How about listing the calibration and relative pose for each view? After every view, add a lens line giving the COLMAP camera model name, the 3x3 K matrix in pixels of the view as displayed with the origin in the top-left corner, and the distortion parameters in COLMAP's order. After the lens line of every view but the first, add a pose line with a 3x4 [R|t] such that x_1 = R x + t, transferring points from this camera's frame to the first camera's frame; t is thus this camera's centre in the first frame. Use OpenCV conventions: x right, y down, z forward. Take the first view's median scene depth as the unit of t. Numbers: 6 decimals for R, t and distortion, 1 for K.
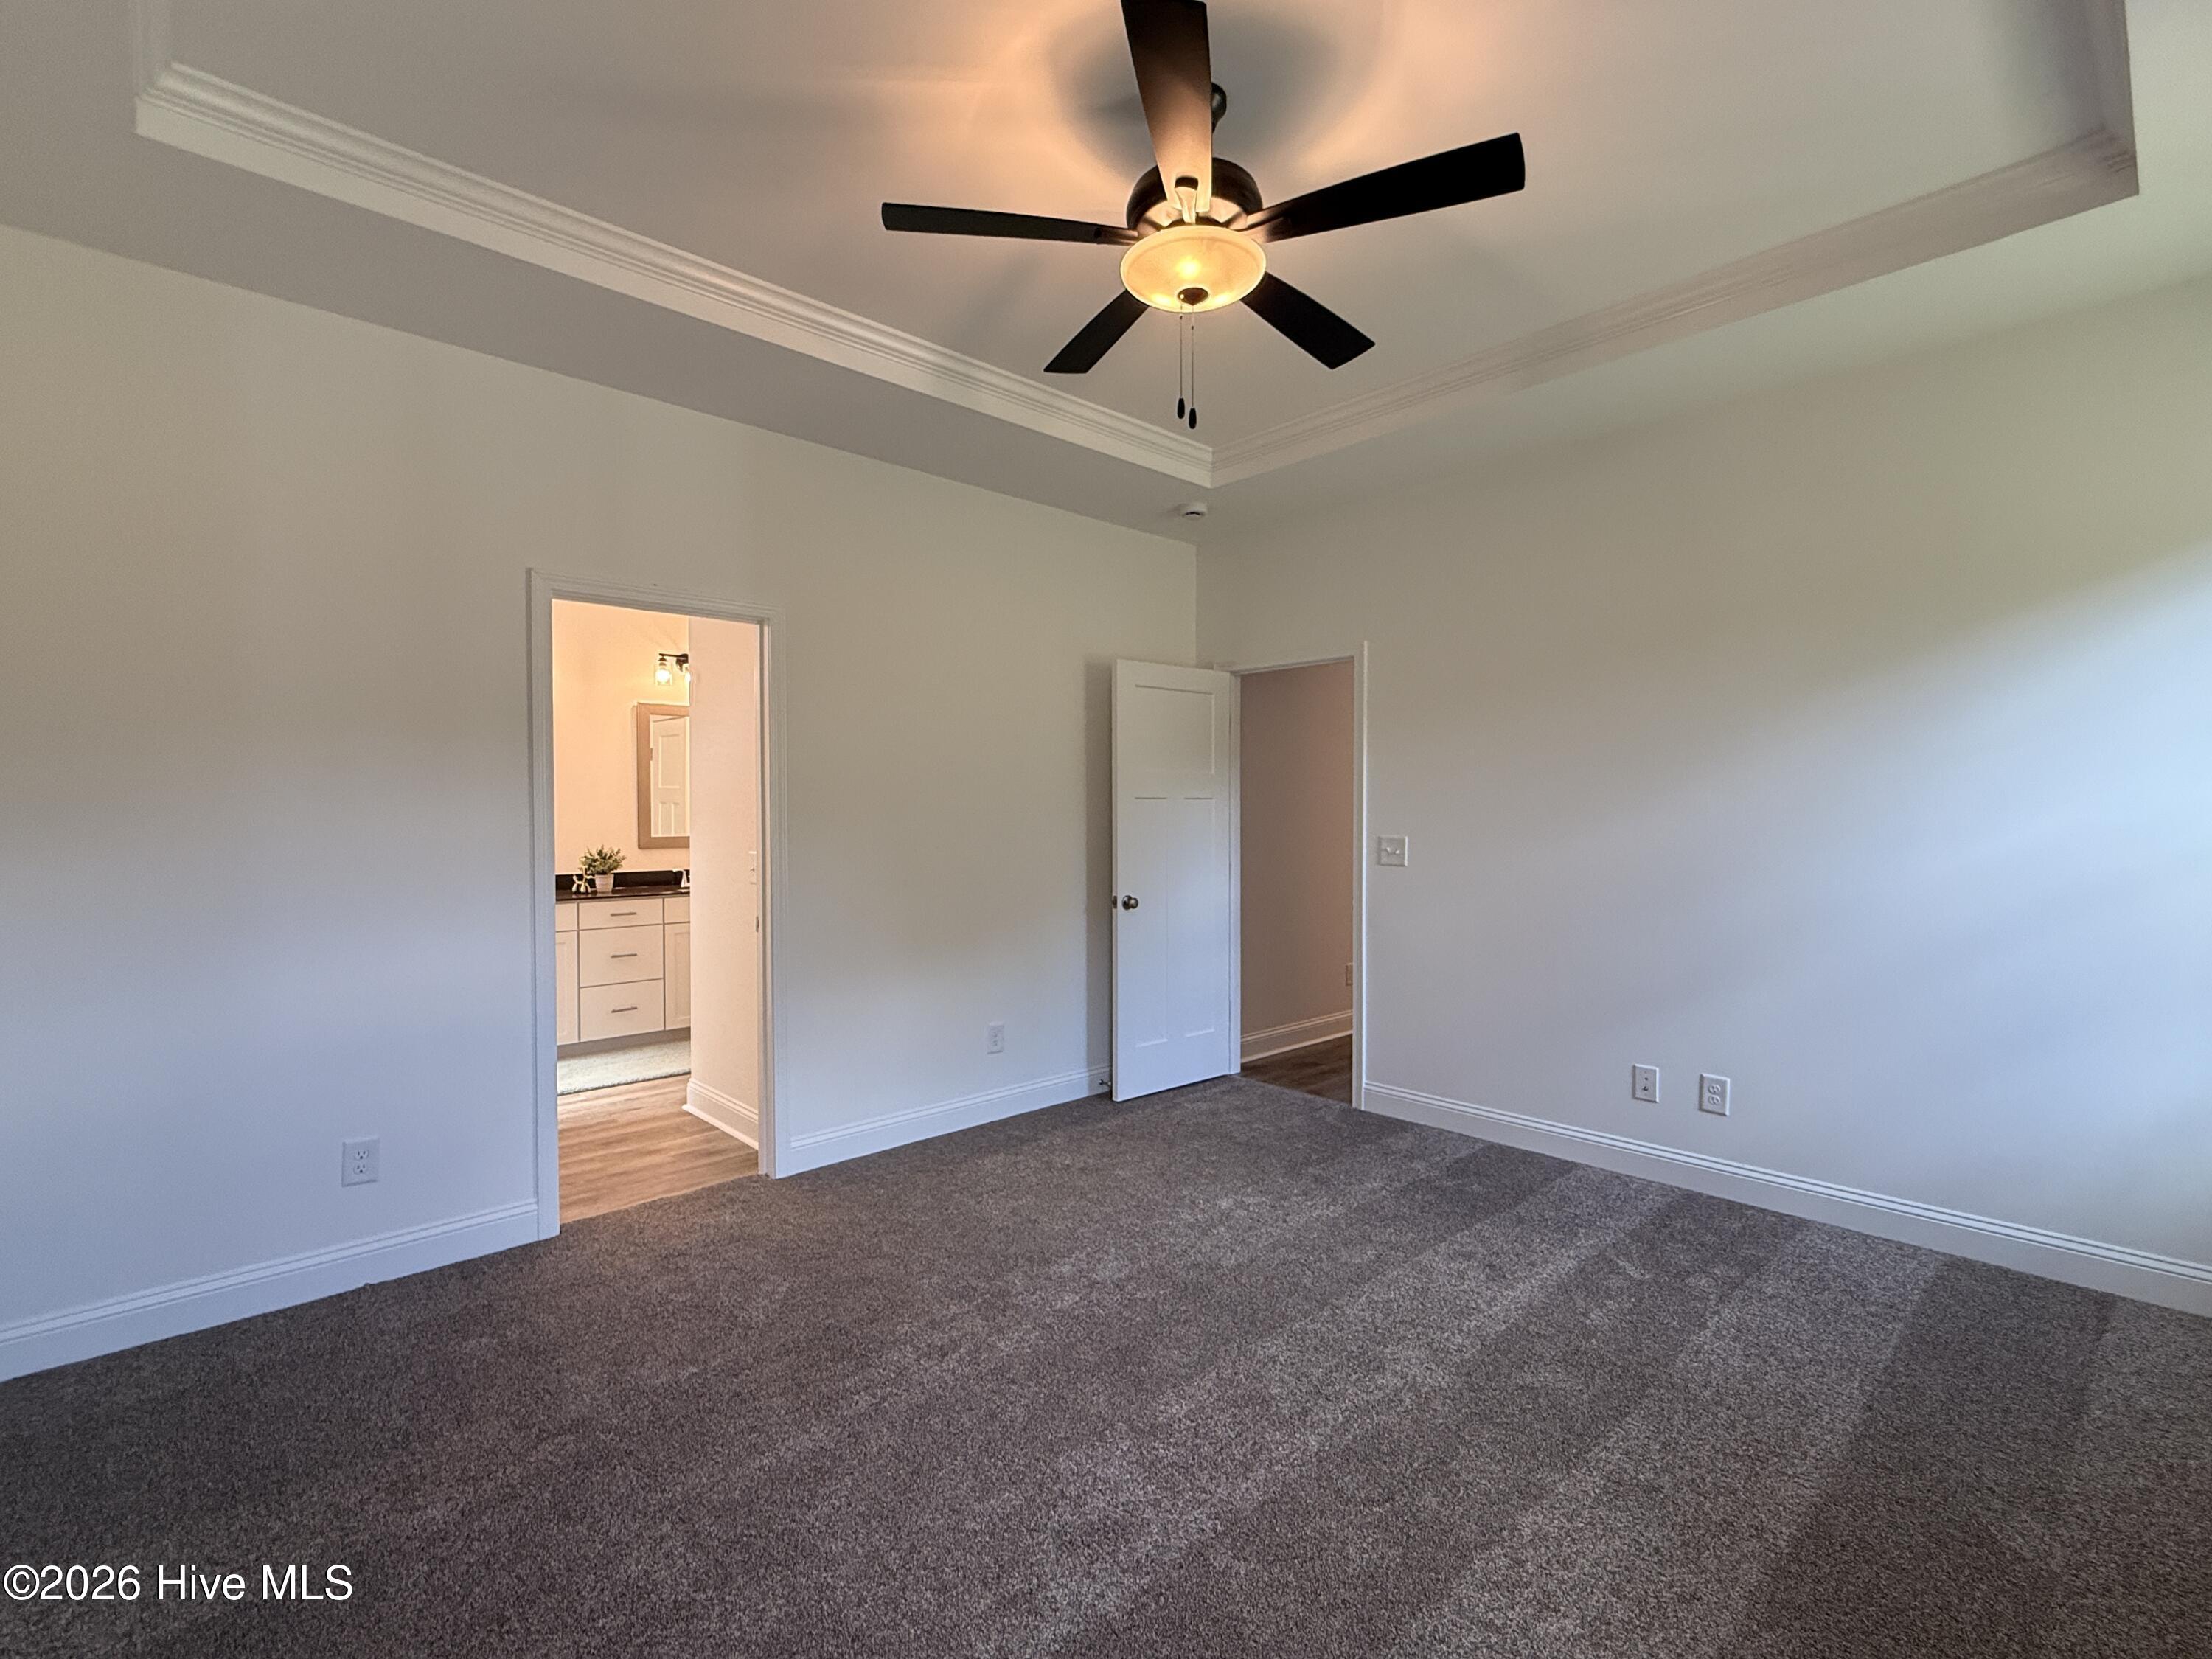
lens RADIAL K [[948.4, 0, 1094.4], [0, 948.4, 826.2], [0, 0, 1]] dist [-0.001212, -0.000152]
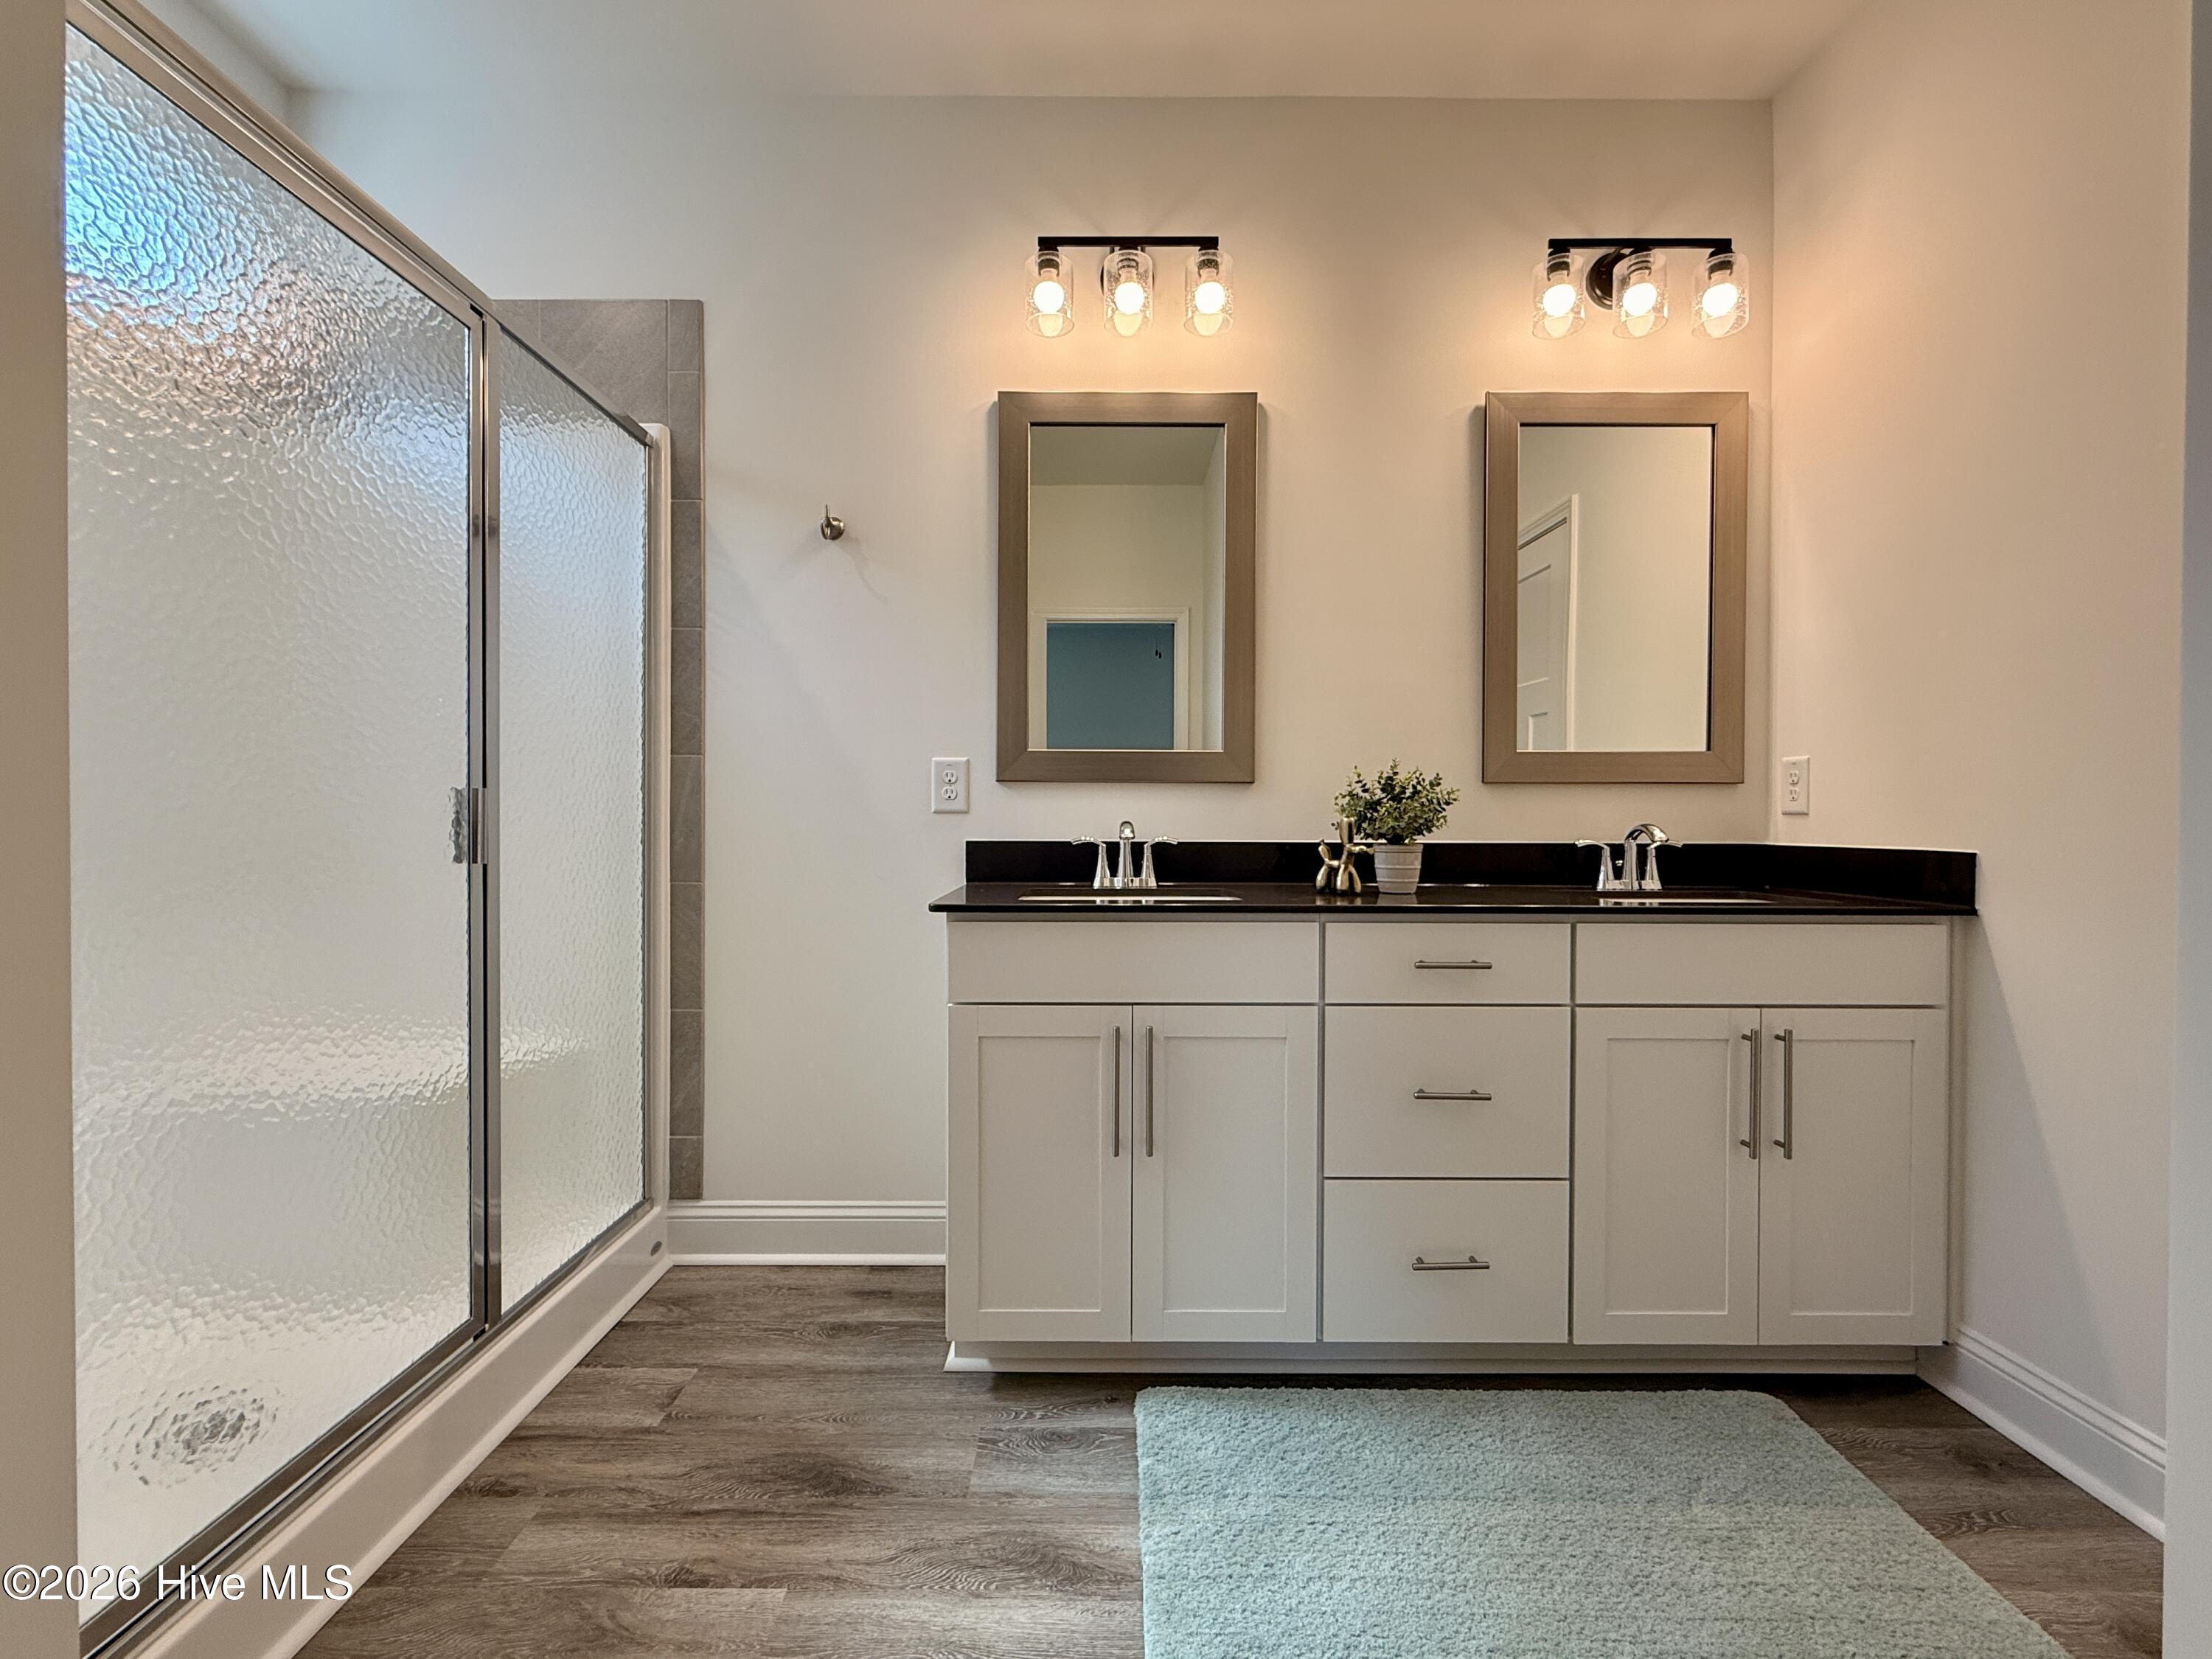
lens RADIAL K [[948.4, 0, 1094.4], [0, 948.4, 826.2], [0, 0, 1]] dist [-0.001212, -0.000152]
pose [[0.703928, 0.012084, -0.710168, -0.346774], [-0.012419, 0.999912, 0.004704, 0.044211], [0.710162, 0.005508, 0.704016, 0.672865]]
